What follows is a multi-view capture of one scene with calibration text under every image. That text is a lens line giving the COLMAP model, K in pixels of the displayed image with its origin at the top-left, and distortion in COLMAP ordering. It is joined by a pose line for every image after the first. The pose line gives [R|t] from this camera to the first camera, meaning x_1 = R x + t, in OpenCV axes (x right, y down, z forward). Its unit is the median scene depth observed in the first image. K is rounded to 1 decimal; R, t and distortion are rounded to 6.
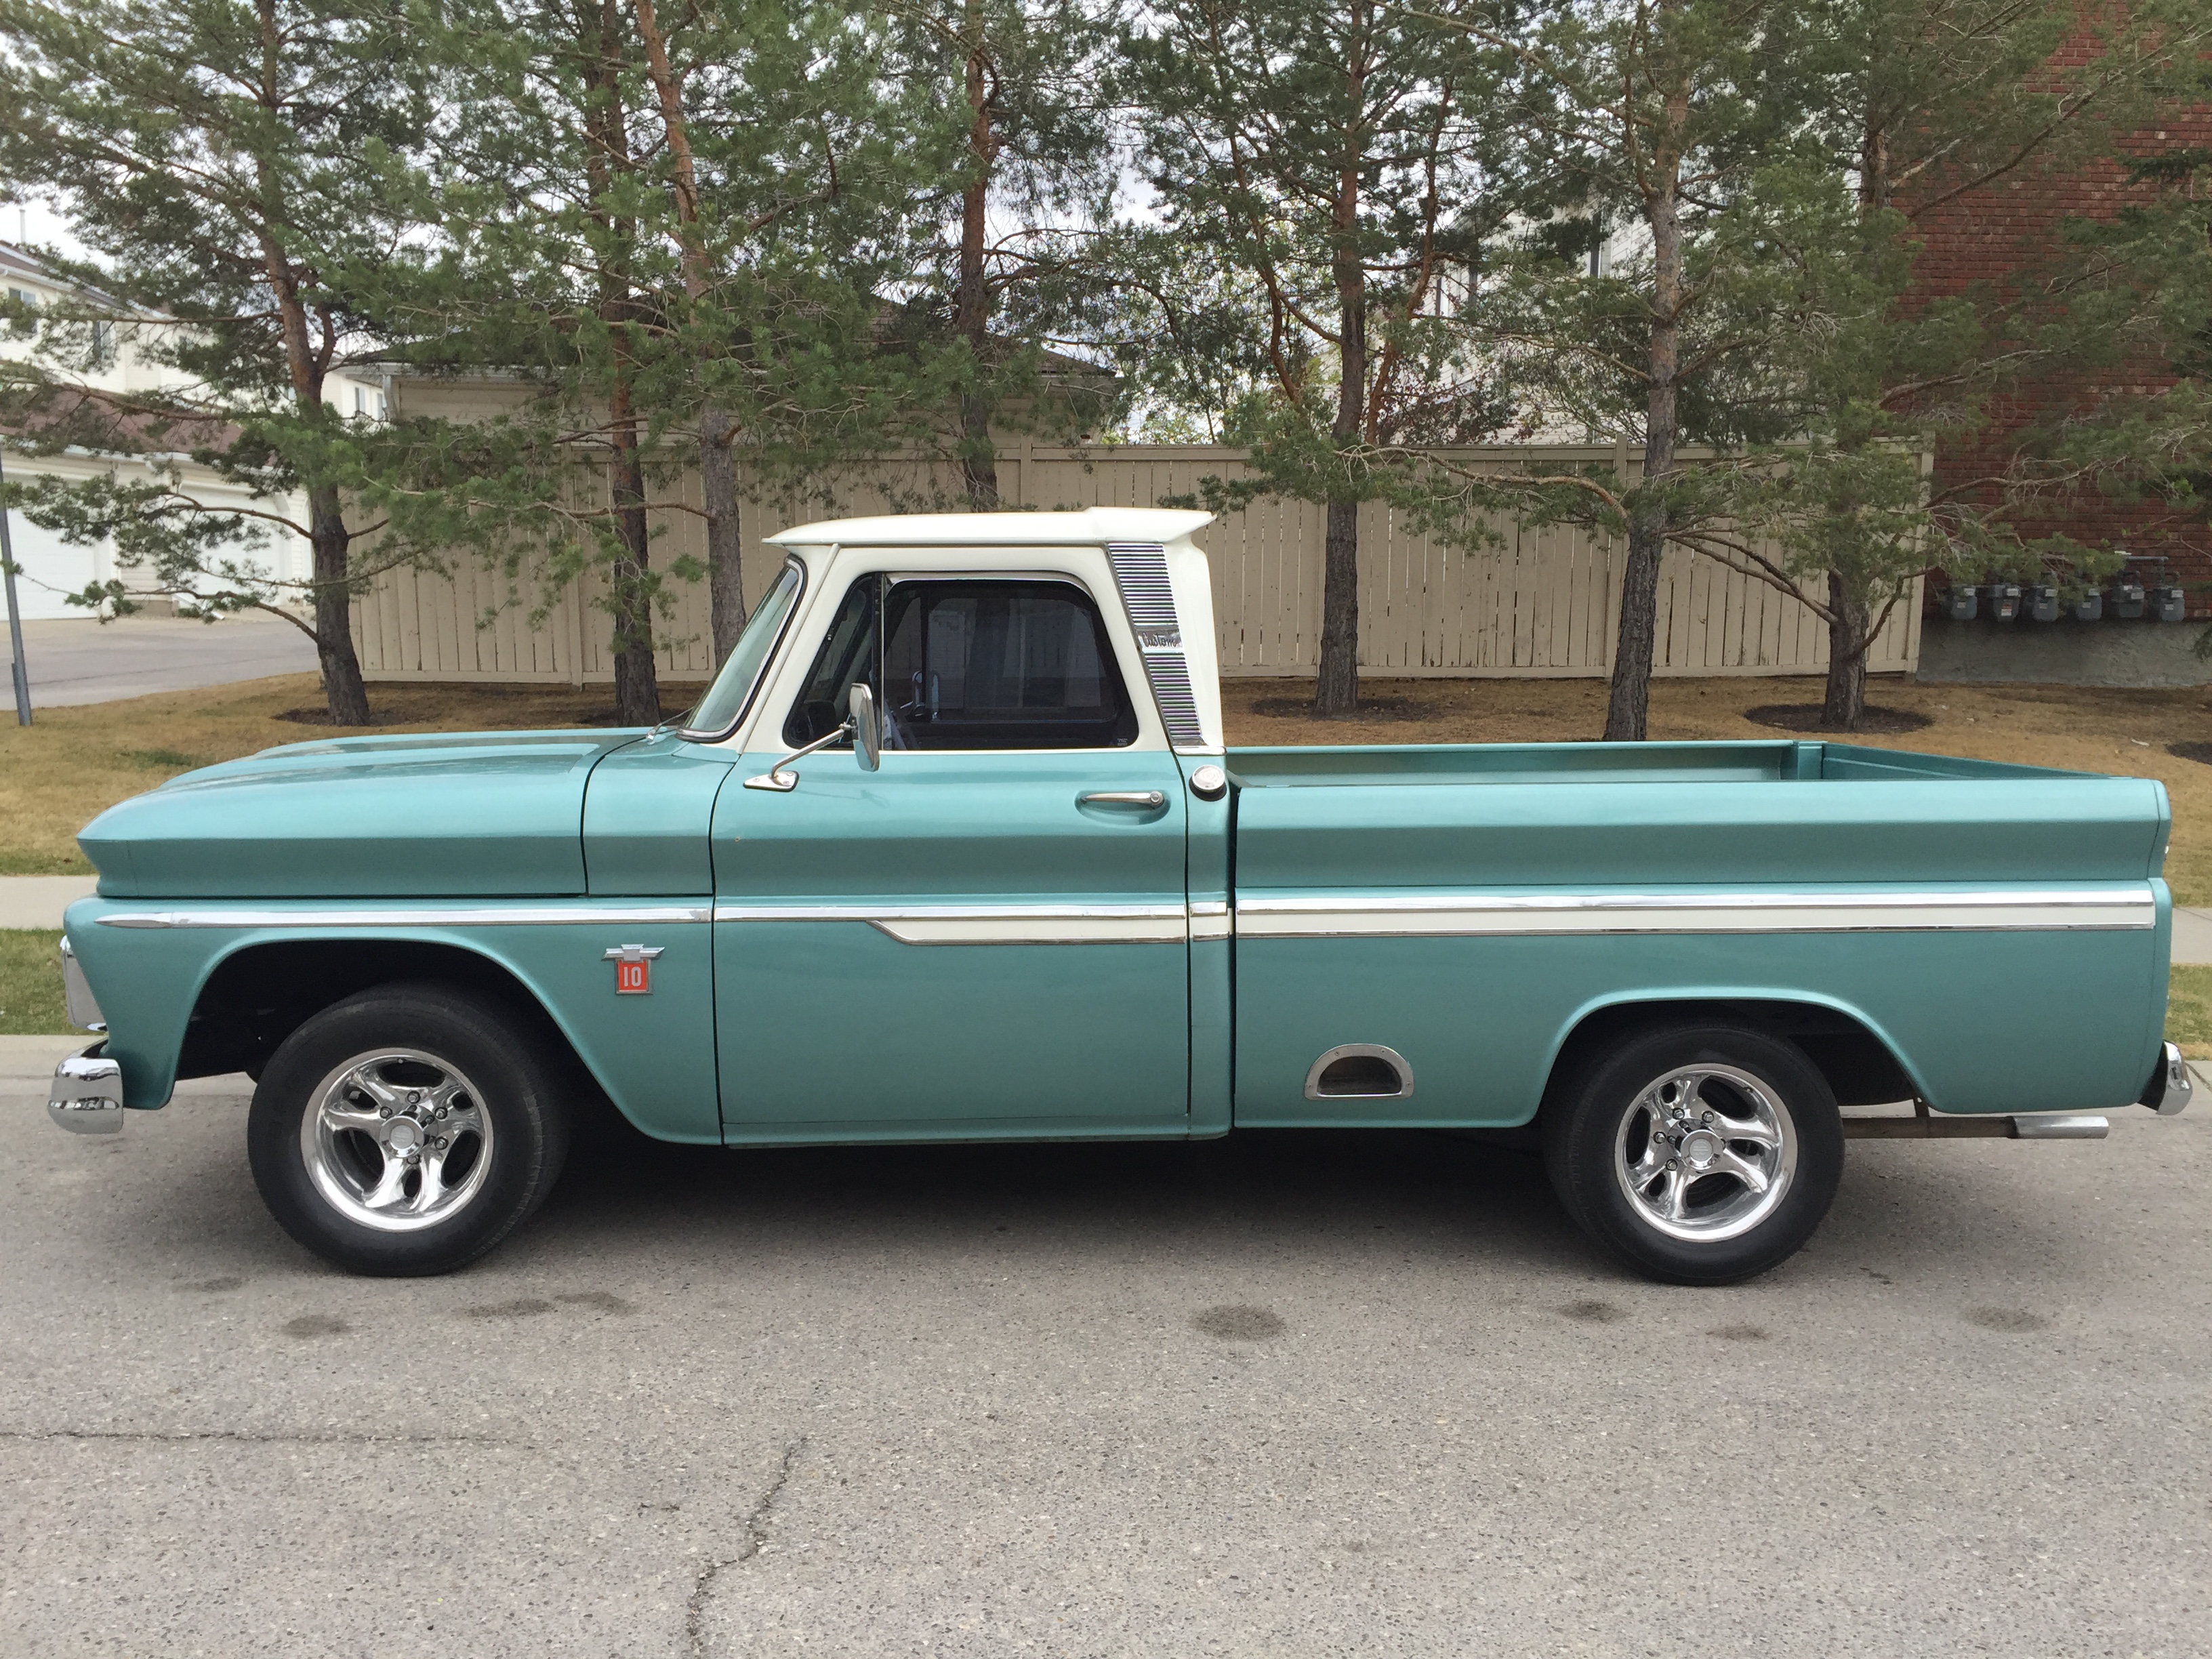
lens RADIAL K [[1910.4, 0, 1106.0], [0, 1910.4, 829.5], [0, 0, 1]] dist [0.091086, -0.122837]
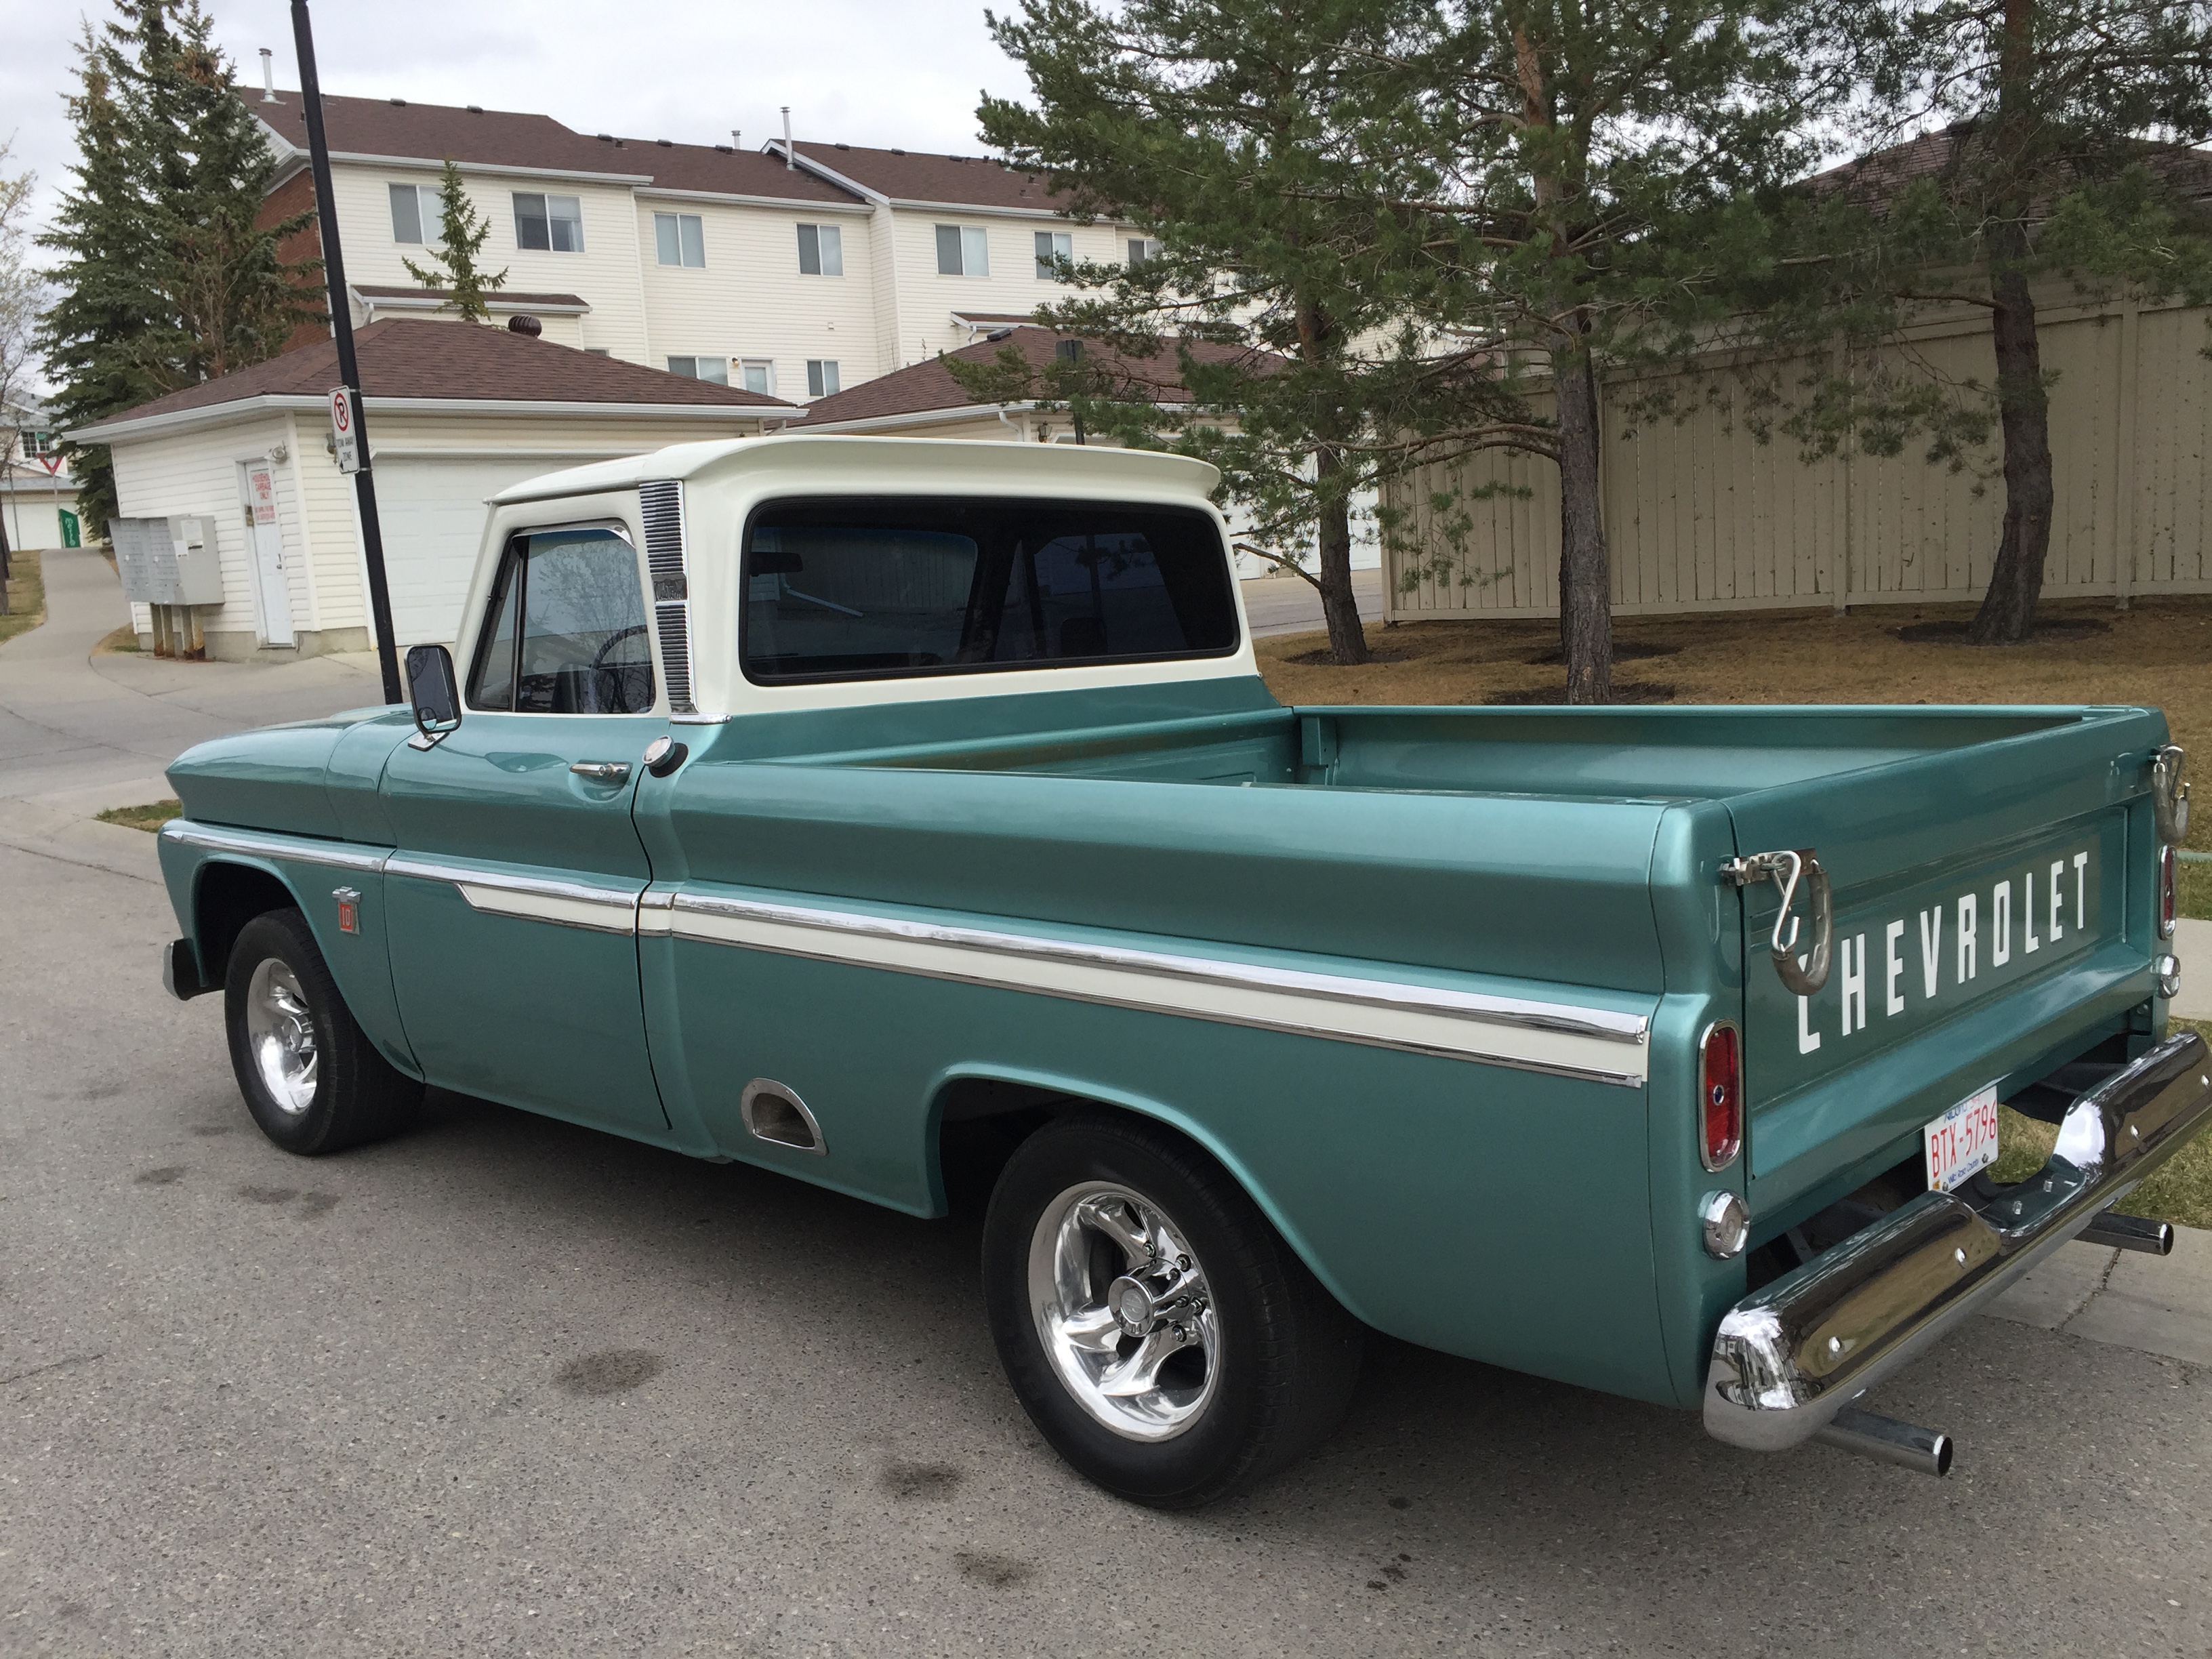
lens RADIAL K [[1910.4, 0, 1106.0], [0, 1910.4, 829.5], [0, 0, 1]] dist [0.091086, -0.122837]
pose [[0.702804, 0.059828, -0.708863, 0.823565], [-0.033032, 0.998127, 0.051492, -0.042795], [0.710616, -0.012774, 0.703464, 0.533938]]
